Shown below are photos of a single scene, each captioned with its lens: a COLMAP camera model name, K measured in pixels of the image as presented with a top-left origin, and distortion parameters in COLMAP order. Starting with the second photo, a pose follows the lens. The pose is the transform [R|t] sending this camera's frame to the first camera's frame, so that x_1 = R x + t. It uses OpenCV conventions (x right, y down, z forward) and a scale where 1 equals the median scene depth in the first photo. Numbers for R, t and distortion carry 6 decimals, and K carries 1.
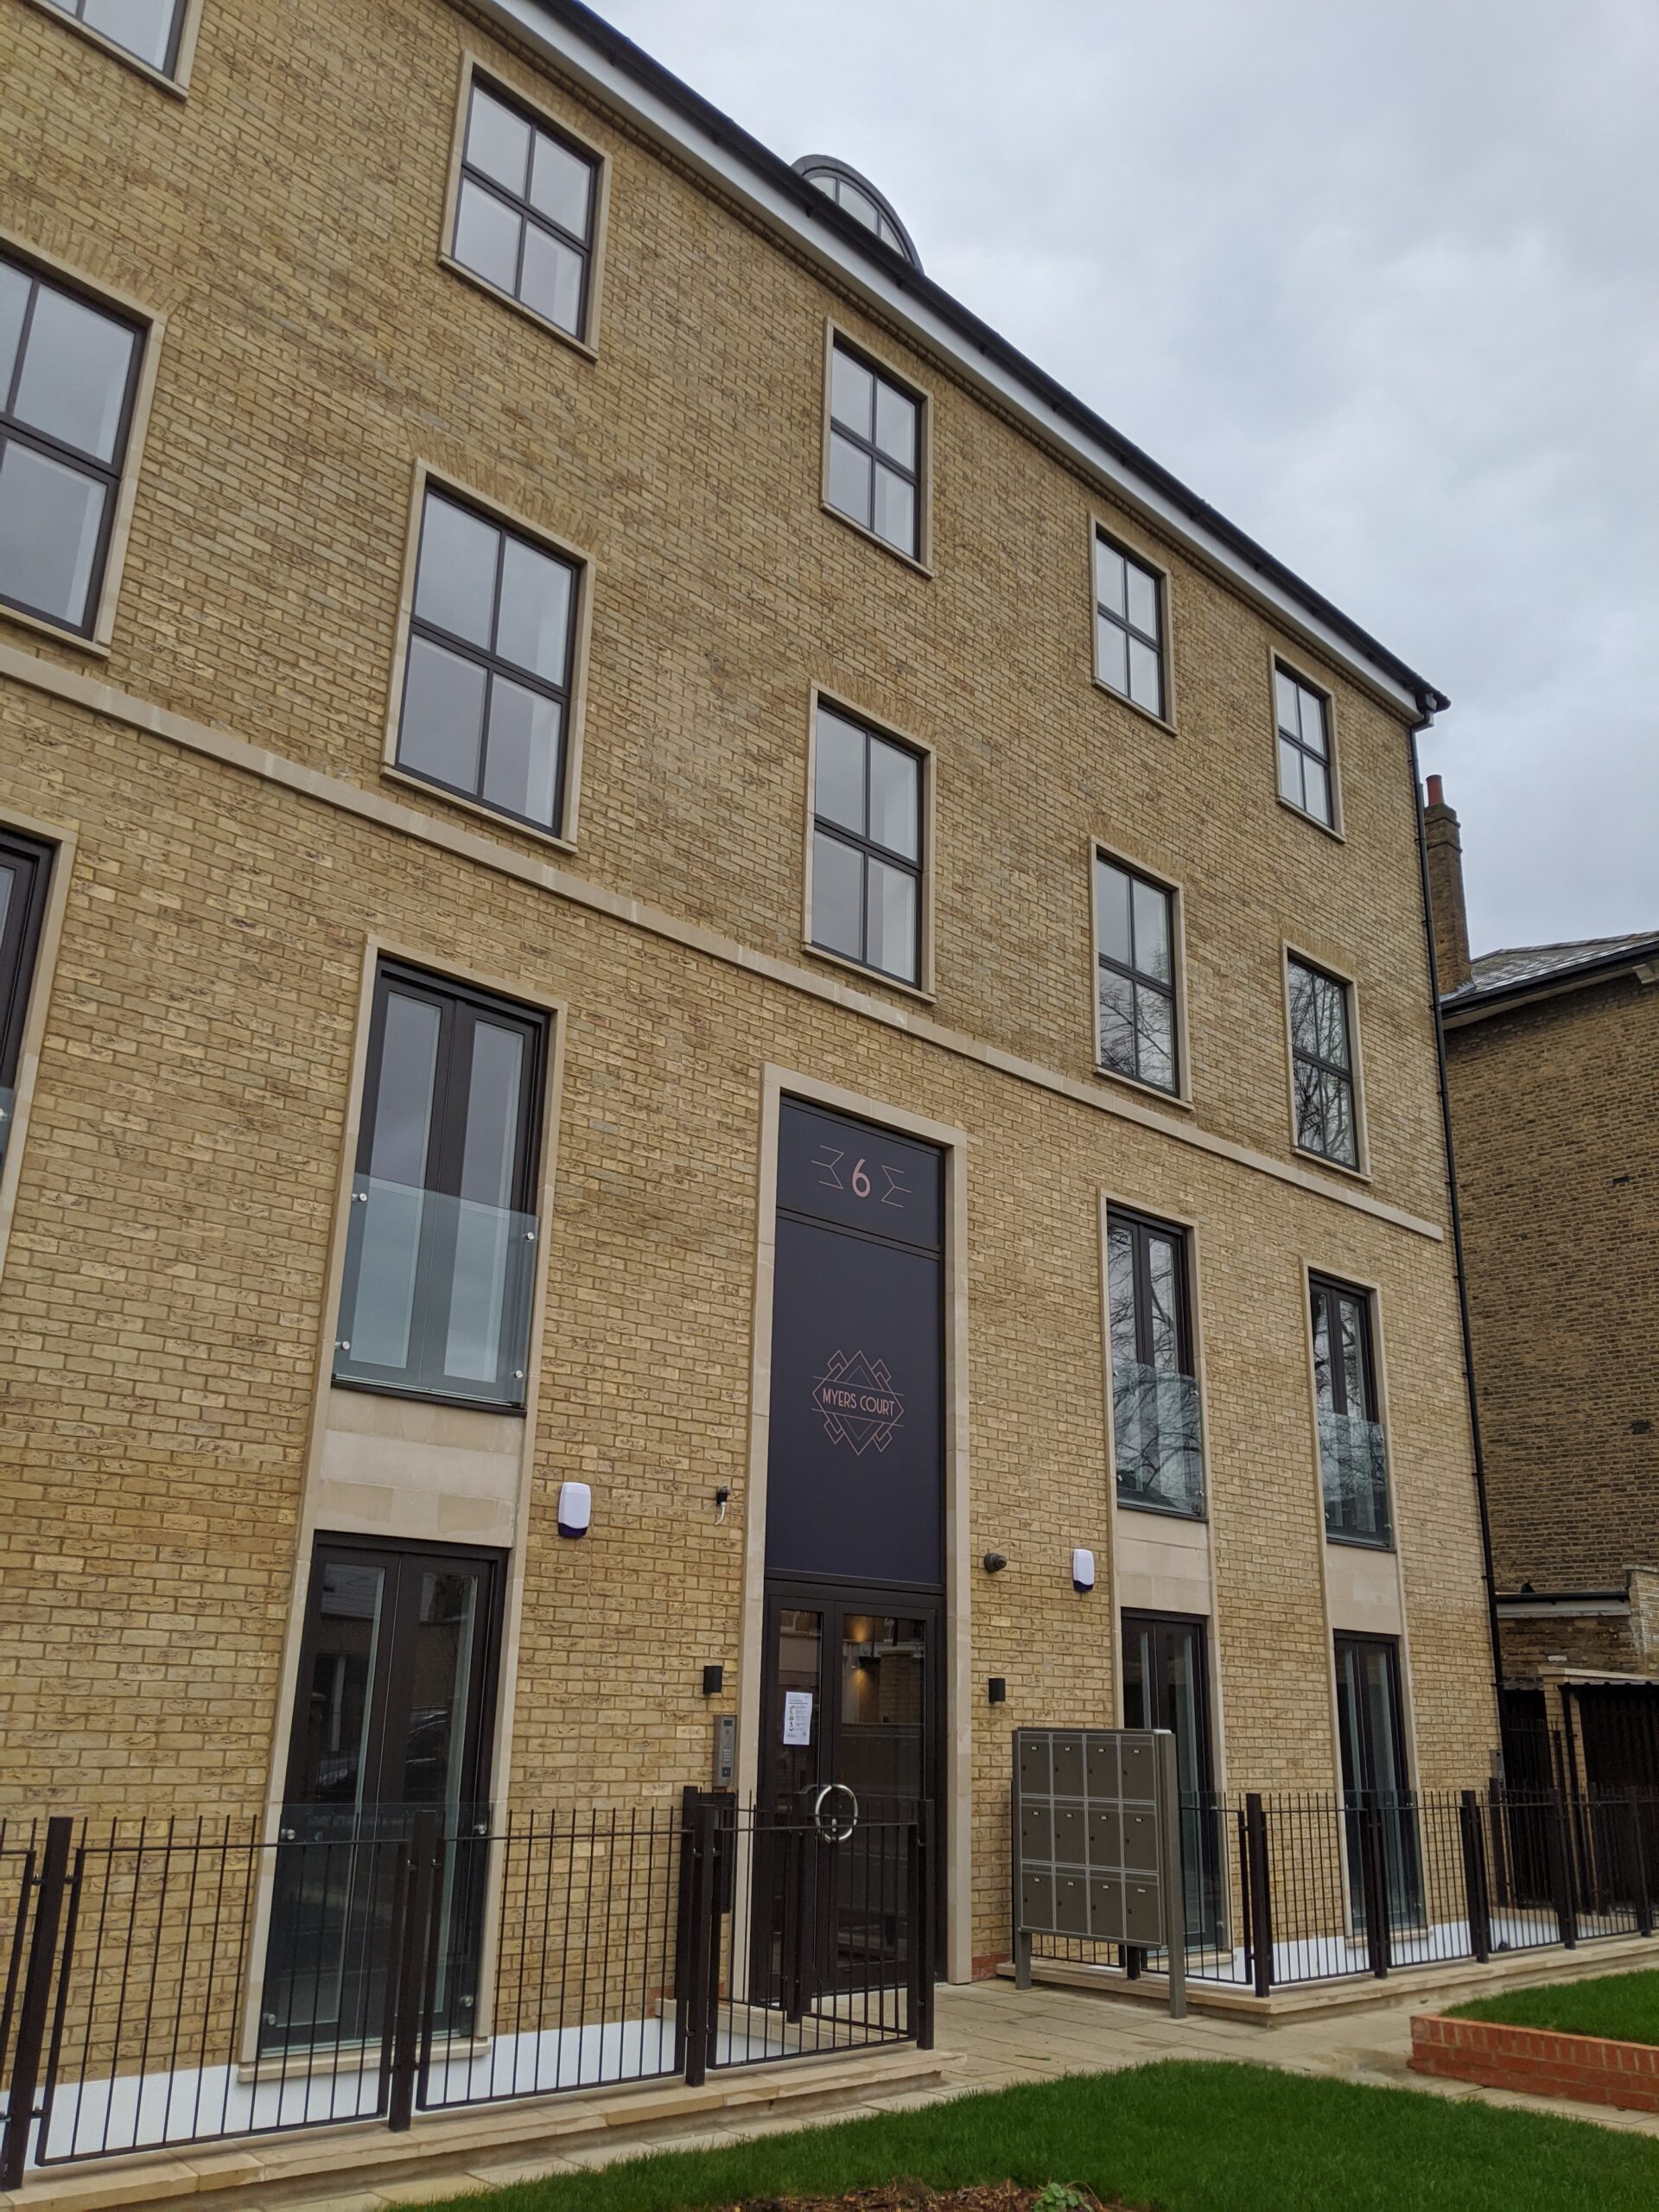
lens RADIAL K [[1793.1, 0, 836.9], [0, 1793.1, 1143.4], [0, 0, 1]] dist [0.085177, -0.152598]
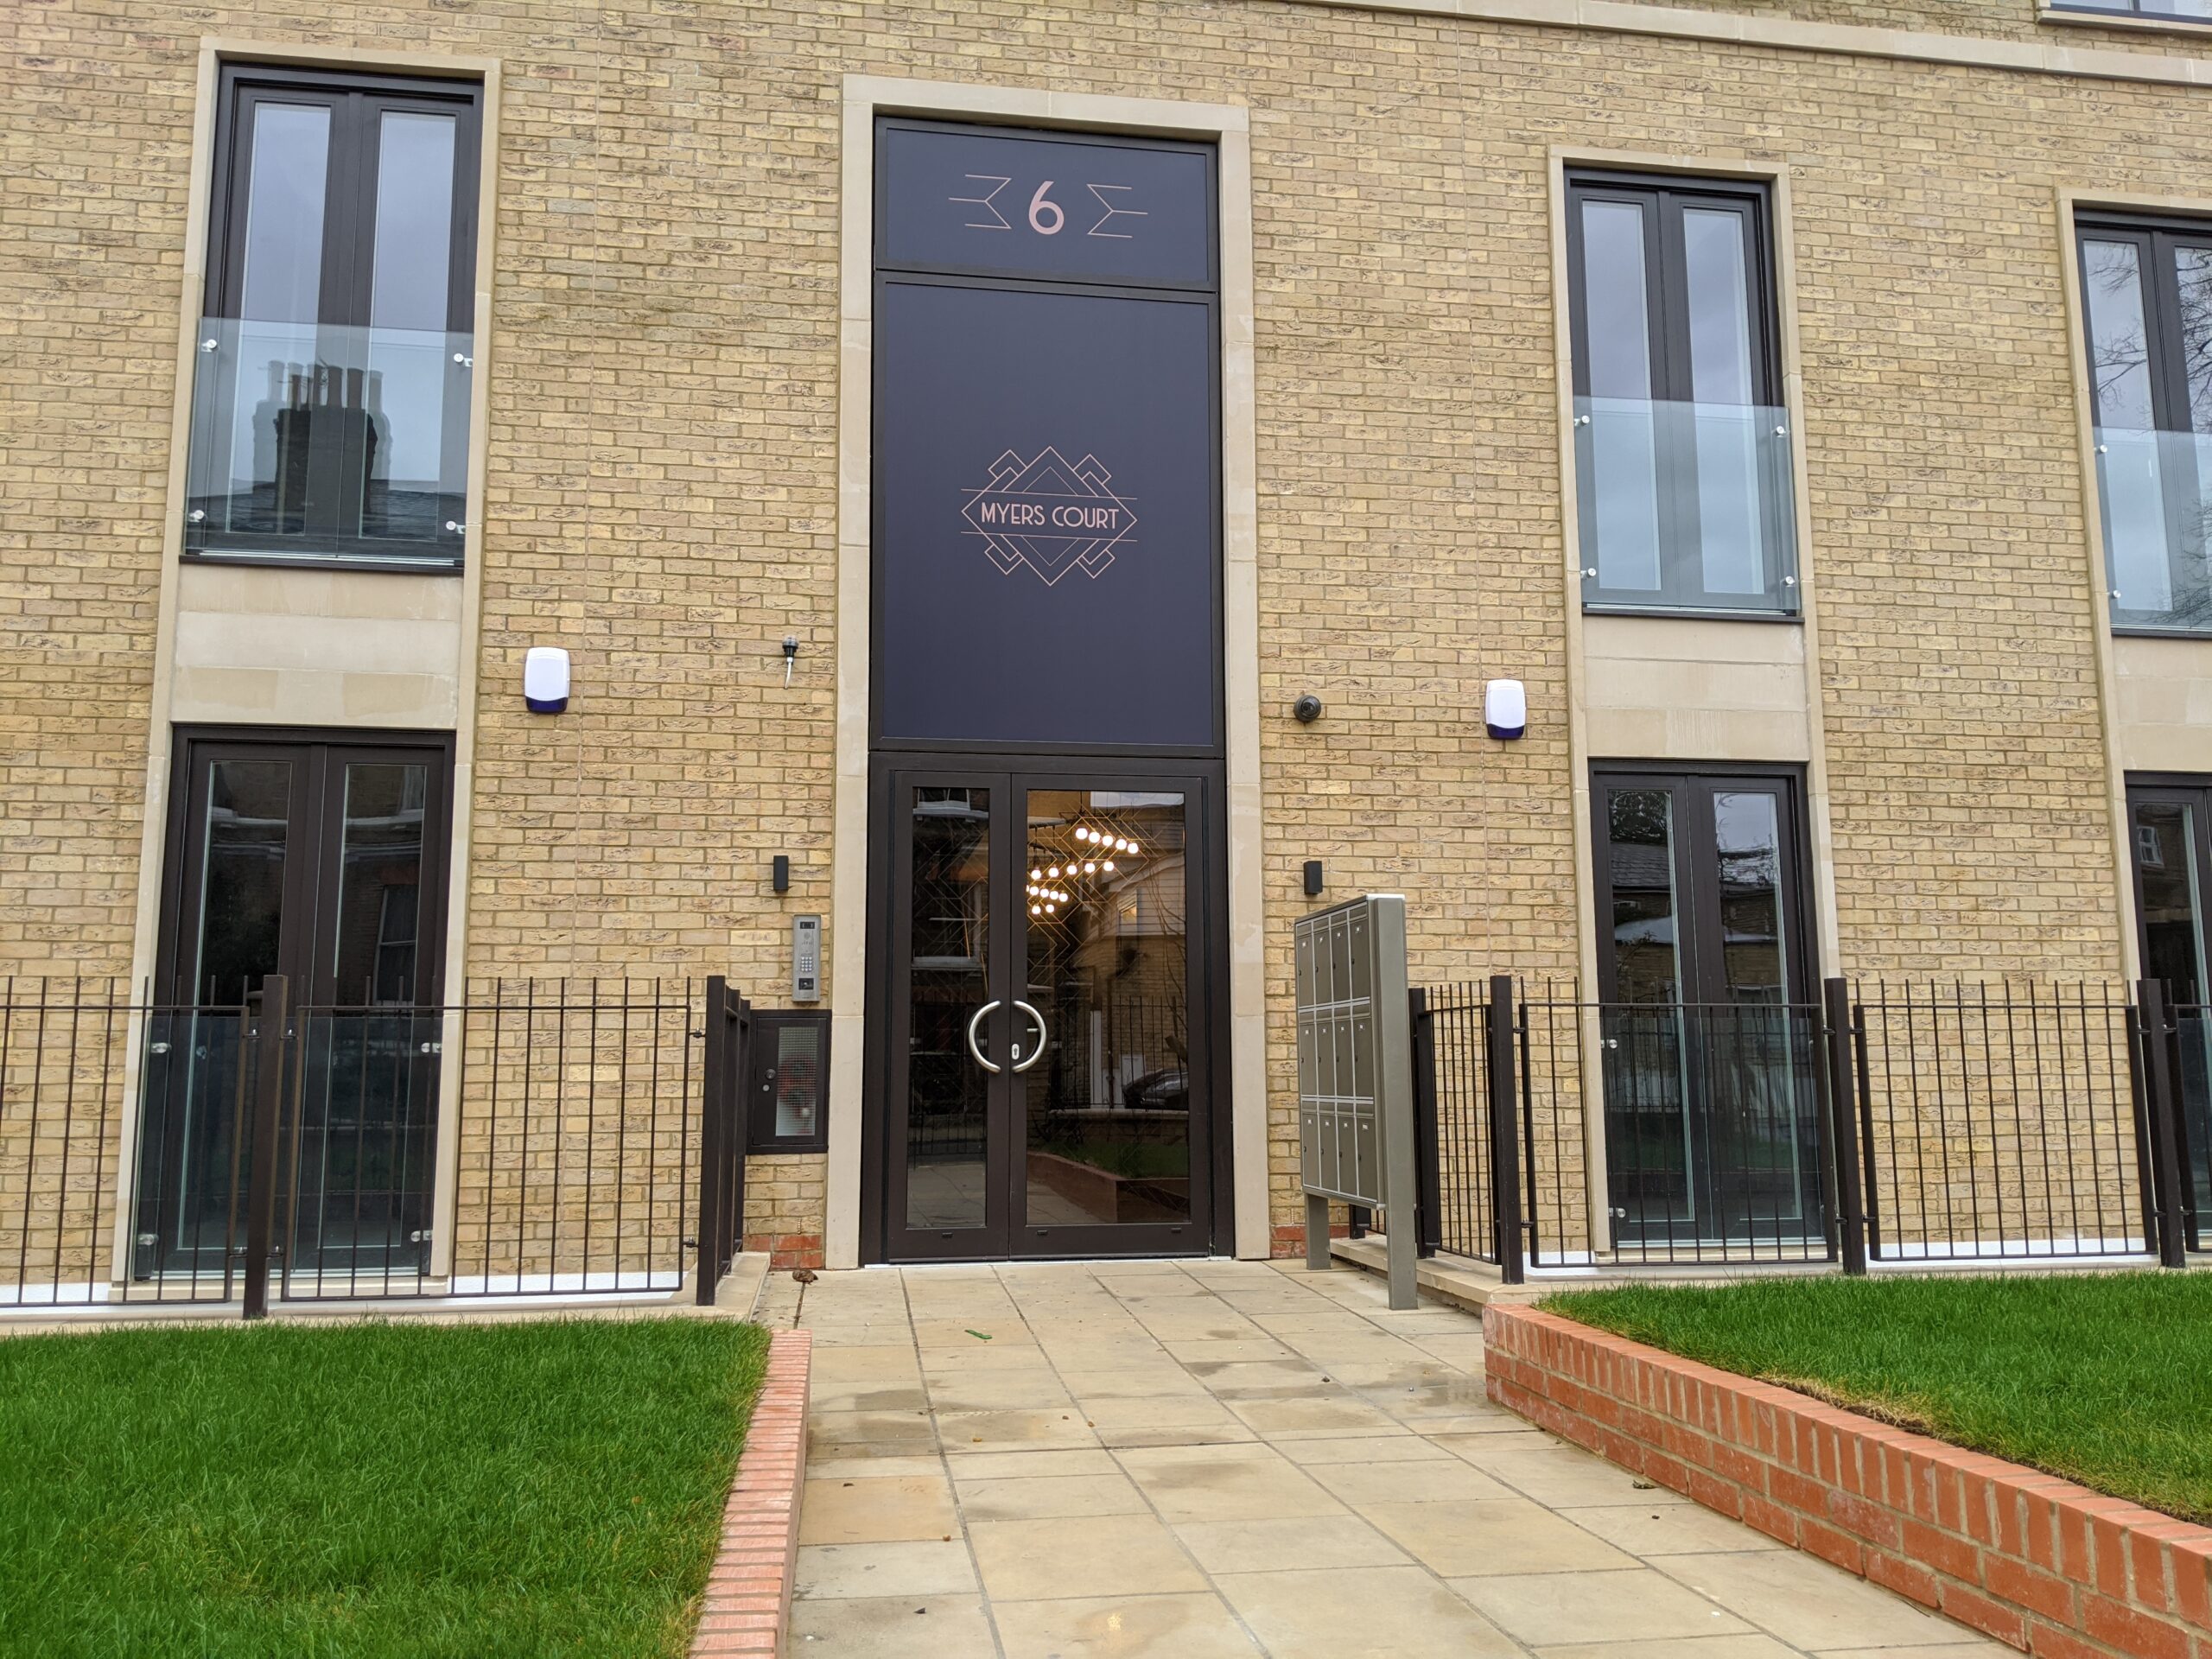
lens RADIAL K [[1793.1, 0, 1093.3], [0, 1793.1, 831.8], [0, 0, 1]] dist [0.085177, -0.152598]
pose [[0.814998, -0.103884, -0.570076, 0.428805], [0.198400, 0.974363, 0.106083, 0.195622], [0.544441, -0.199561, 0.814714, 0.387190]]
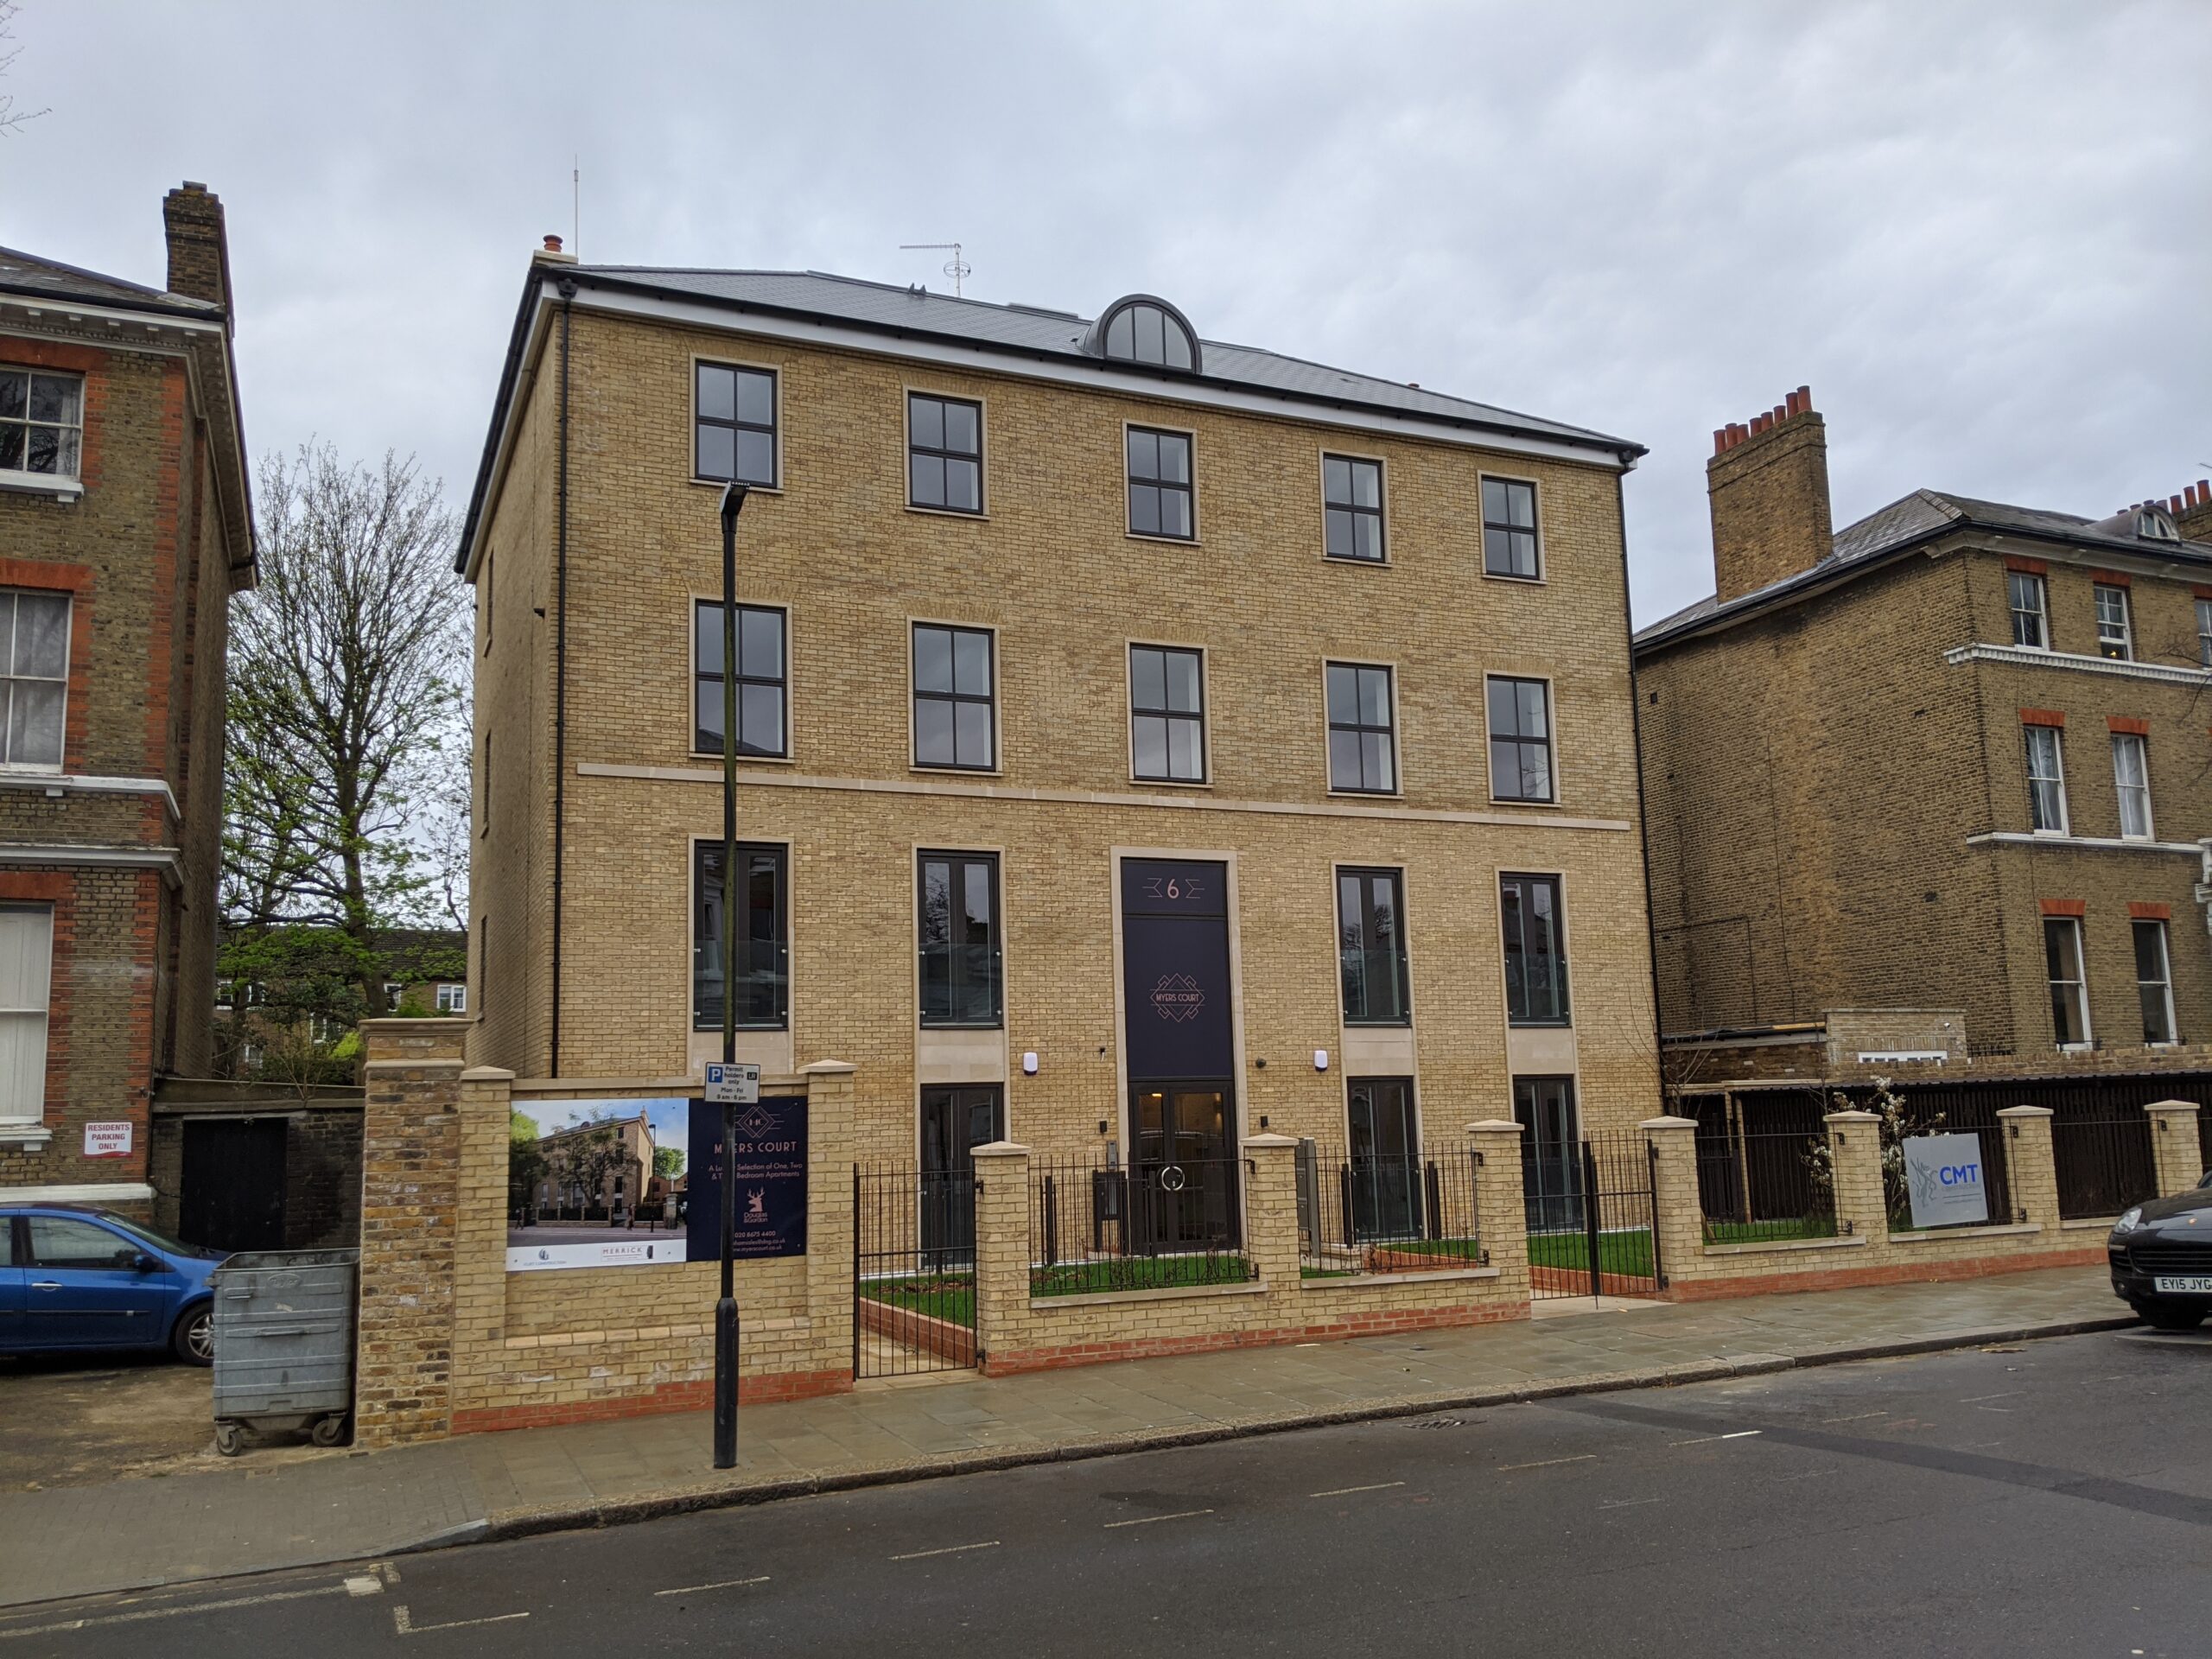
lens RADIAL K [[1793.1, 0, 1084.0], [0, 1793.1, 926.2], [0, 0, 1]] dist [0.085177, -0.152598]
pose [[0.934568, -0.086525, -0.345103, 0.648520], [0.153560, 0.973075, 0.171885, -0.320498], [0.320938, -0.213632, 0.922692, -0.979158]]
